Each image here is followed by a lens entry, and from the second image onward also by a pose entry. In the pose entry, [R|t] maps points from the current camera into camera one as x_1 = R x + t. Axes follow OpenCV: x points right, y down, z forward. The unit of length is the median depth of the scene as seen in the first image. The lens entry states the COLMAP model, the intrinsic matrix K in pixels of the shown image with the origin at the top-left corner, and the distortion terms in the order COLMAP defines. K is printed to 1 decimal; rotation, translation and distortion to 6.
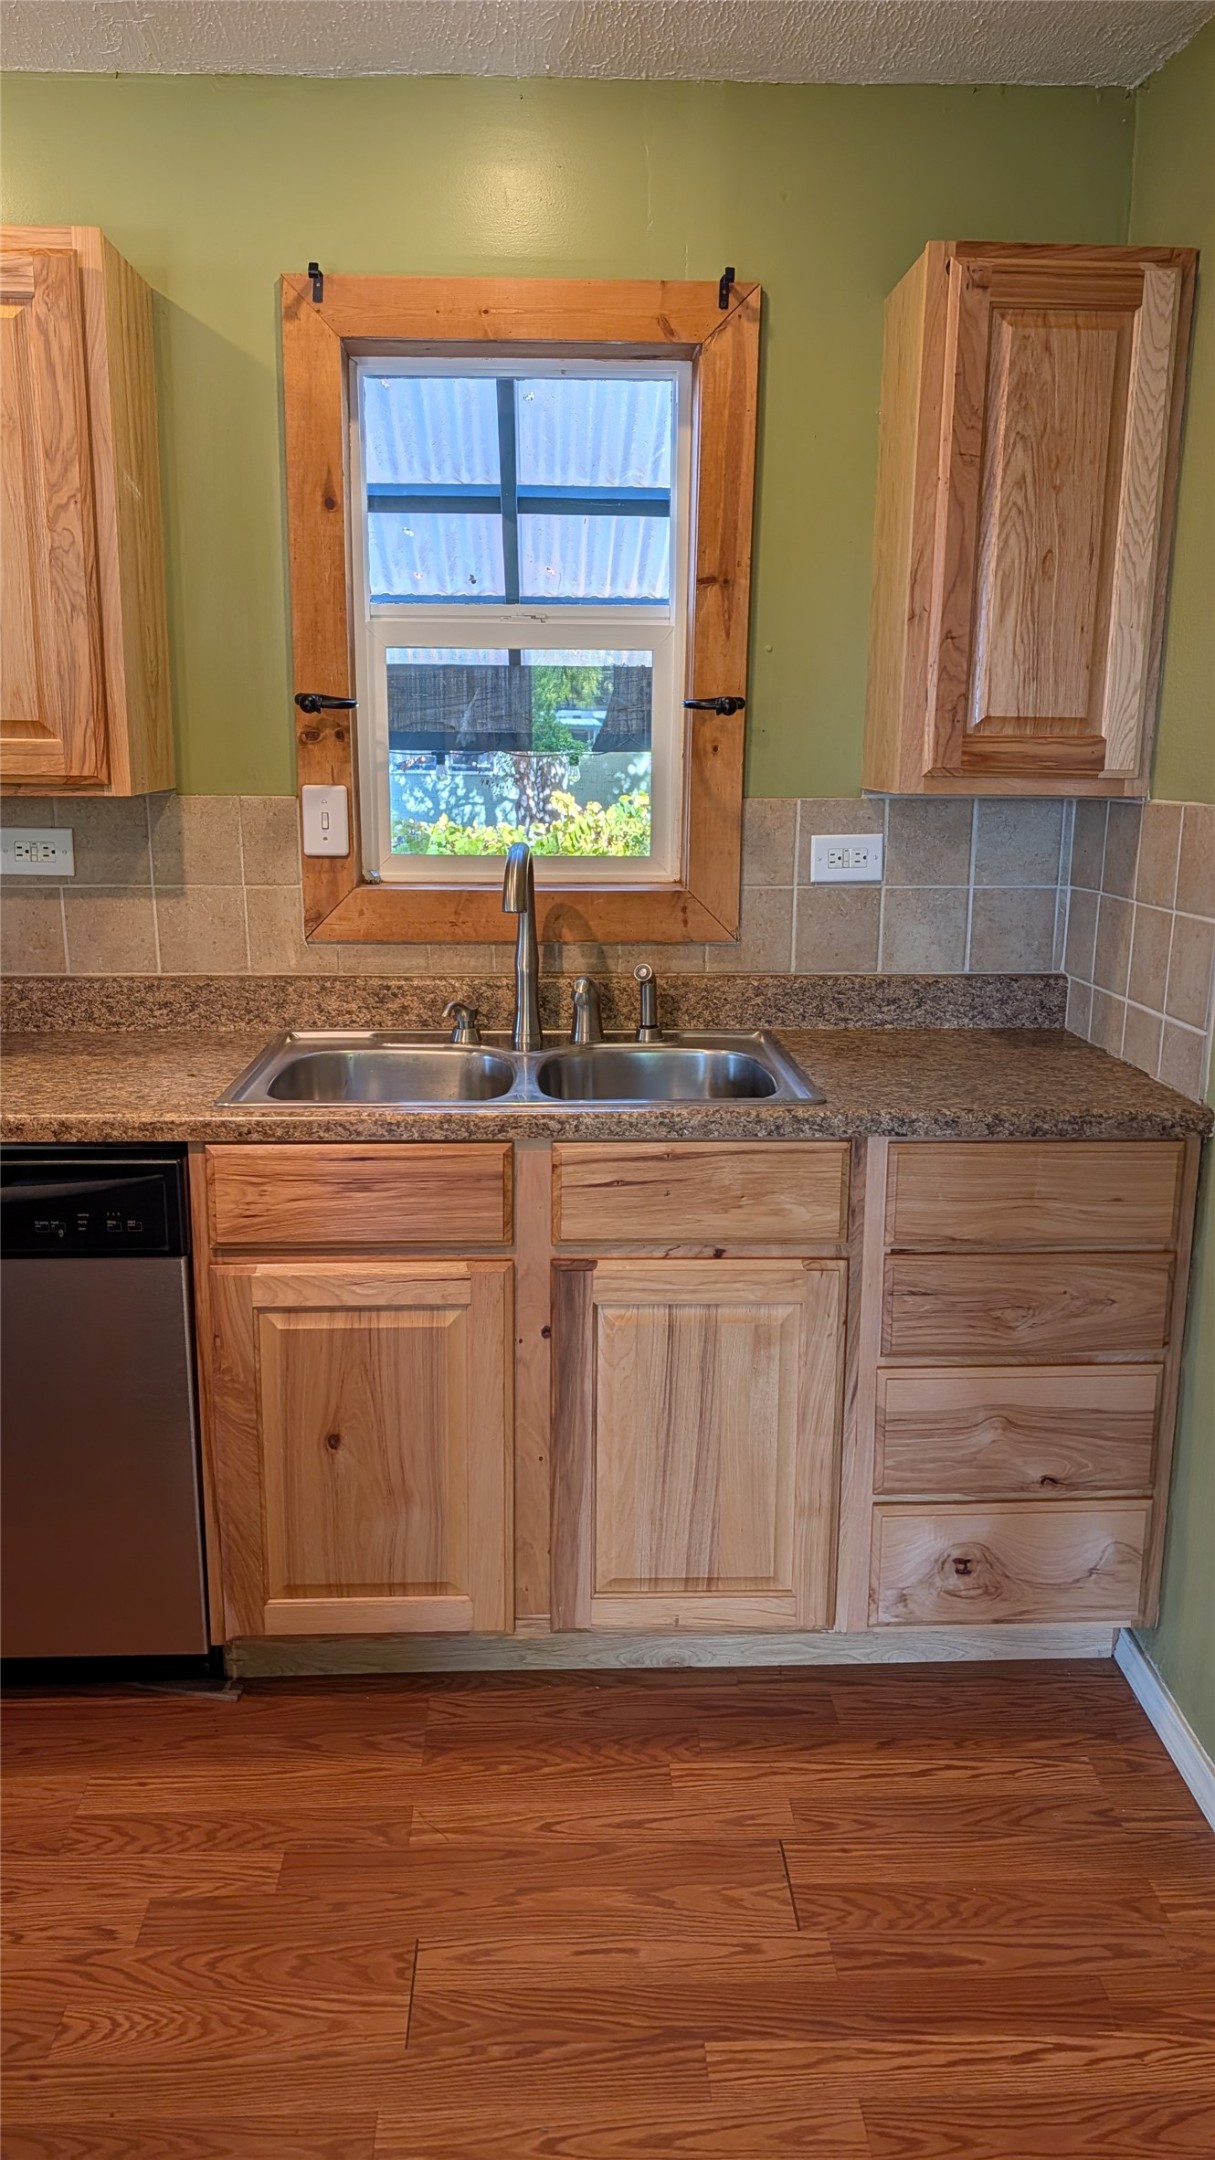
lens RADIAL K [[1565.2, 0, 607.5], [0, 1565.2, 1080.0], [0, 0, 1]] dist [0.016082, -0.006183]
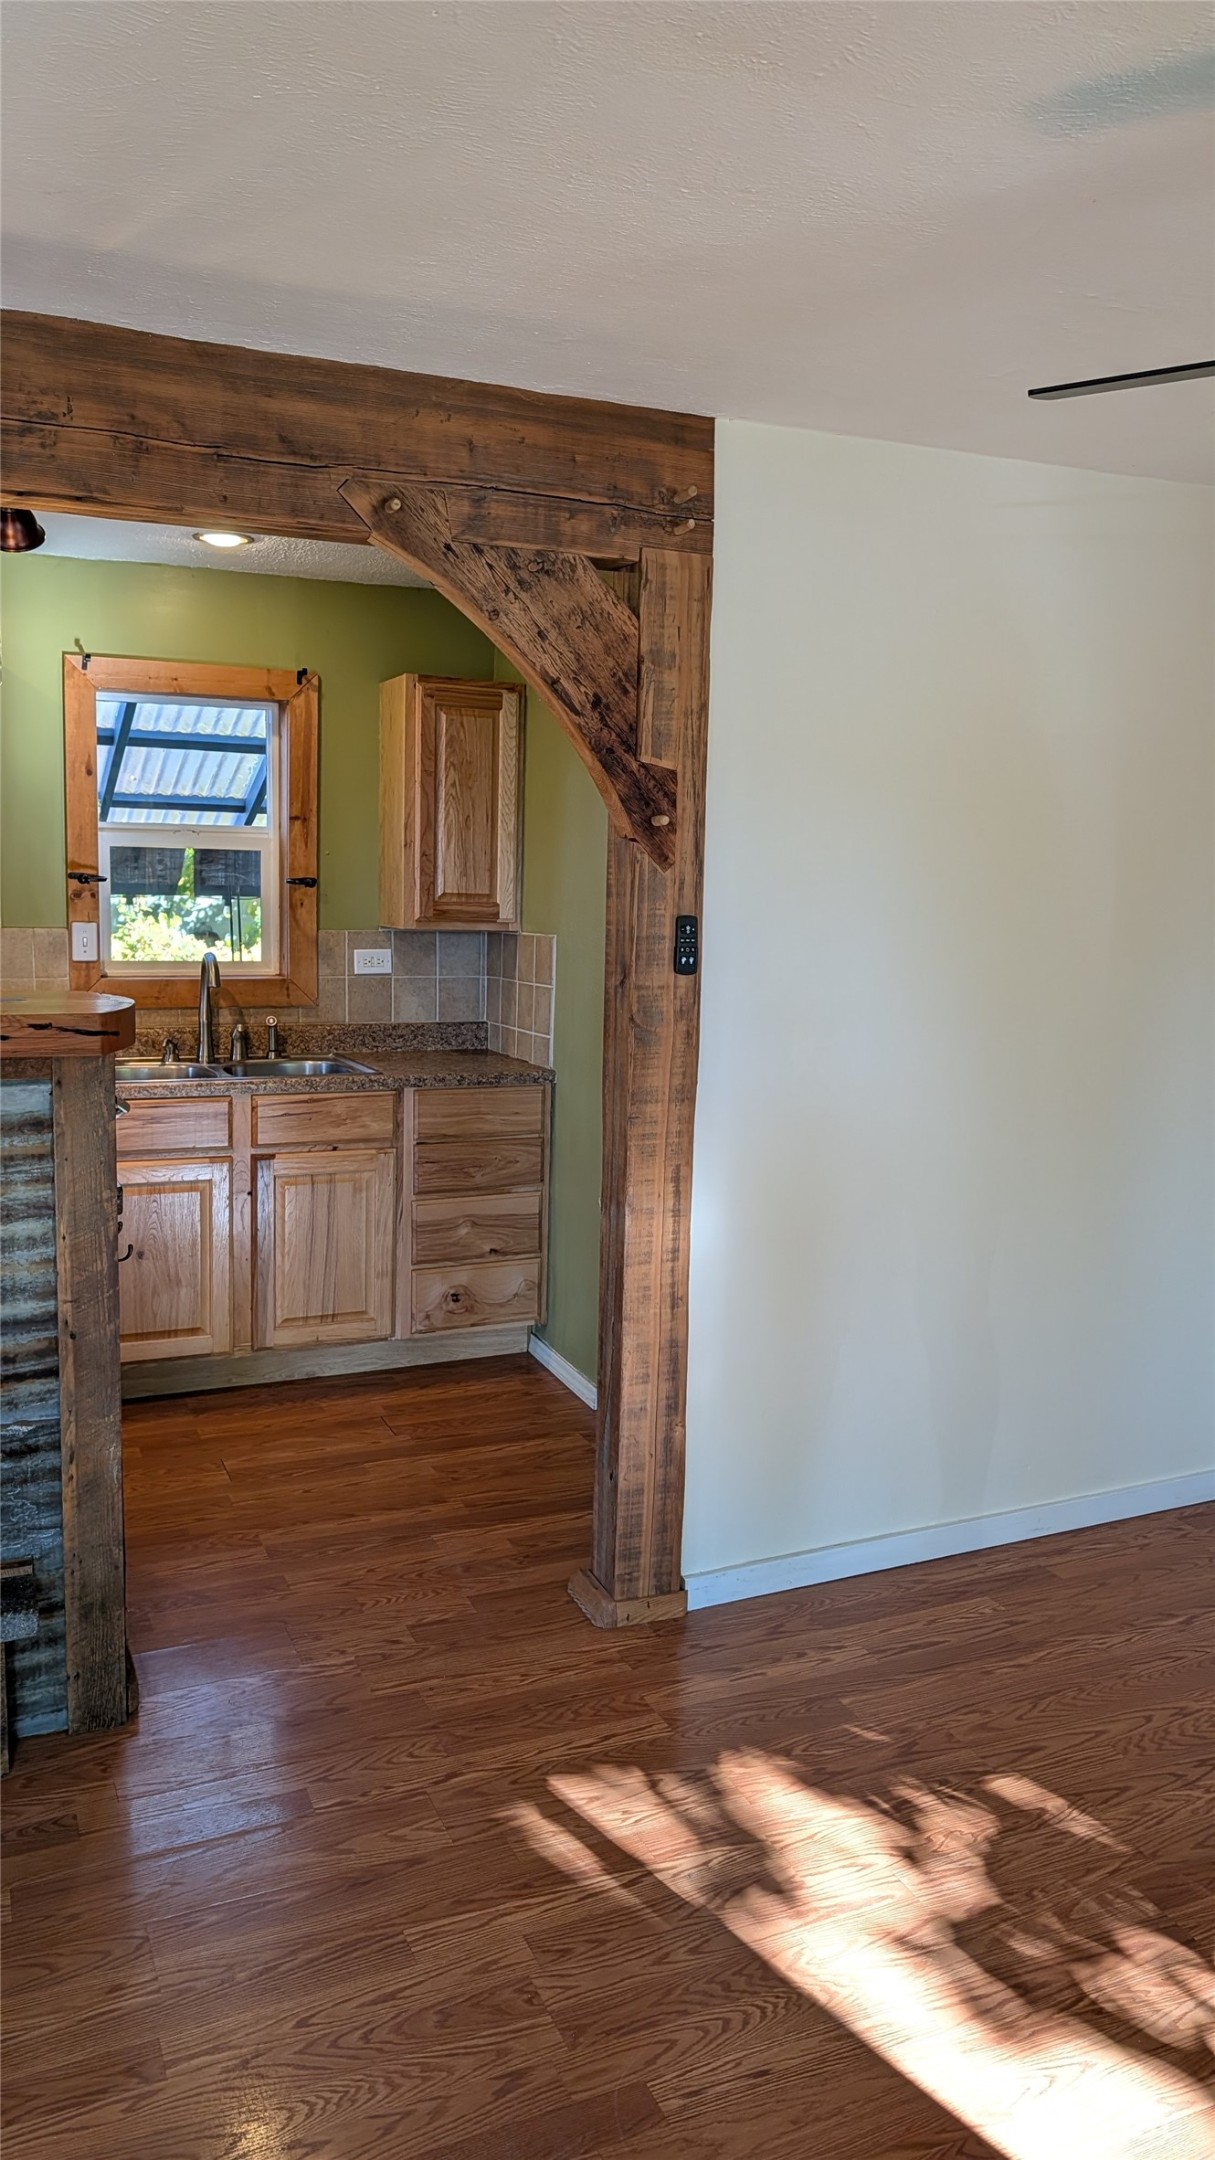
lens RADIAL K [[1611.9, 0, 607.5], [0, 1611.9, 1080.0], [0, 0, 1]] dist [0.173200, -0.002002]
pose [[0.933215, -0.032551, 0.357842, -0.338071], [0.060683, 0.995861, -0.067667, 0.177119], [-0.354158, 0.084863, 0.931327, -1.075178]]
